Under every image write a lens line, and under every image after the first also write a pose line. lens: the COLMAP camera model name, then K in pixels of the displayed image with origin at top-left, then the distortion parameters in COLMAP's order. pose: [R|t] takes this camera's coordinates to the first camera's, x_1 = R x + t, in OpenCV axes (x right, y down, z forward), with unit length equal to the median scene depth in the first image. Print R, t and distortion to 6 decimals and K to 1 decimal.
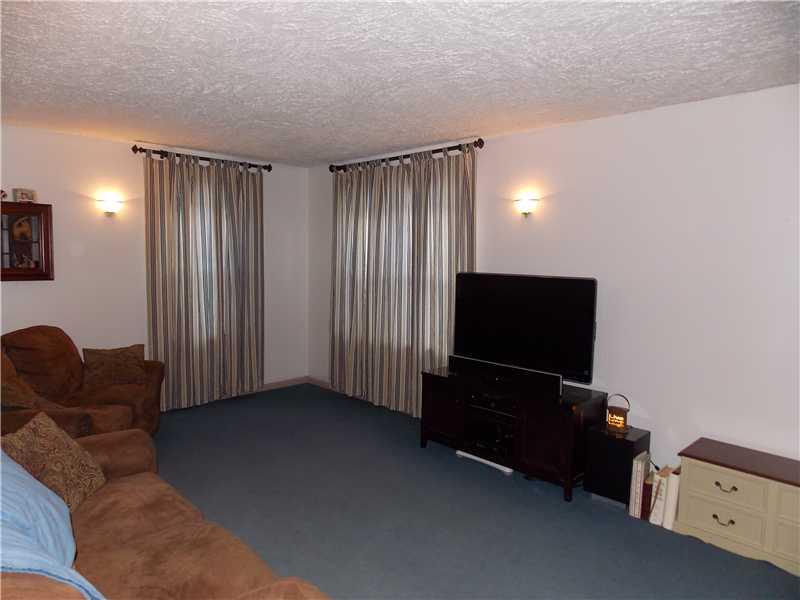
lens RADIAL K [[539.2, 0, 400.0], [0, 539.2, 300.0], [0, 0, 1]] dist [-0.004775, 0.000196]
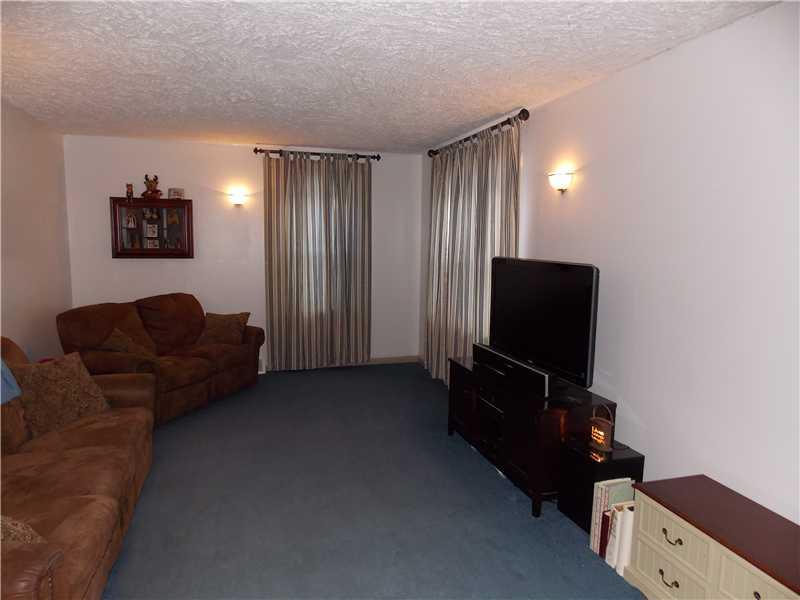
lens RADIAL K [[539.2, 0, 400.0], [0, 539.2, 300.0], [0, 0, 1]] dist [-0.004775, 0.000196]
pose [[0.881187, 0.050786, -0.470031, 0.365207], [-0.038780, 0.998628, 0.035197, -0.002255], [0.471174, -0.012788, 0.881948, 0.085462]]
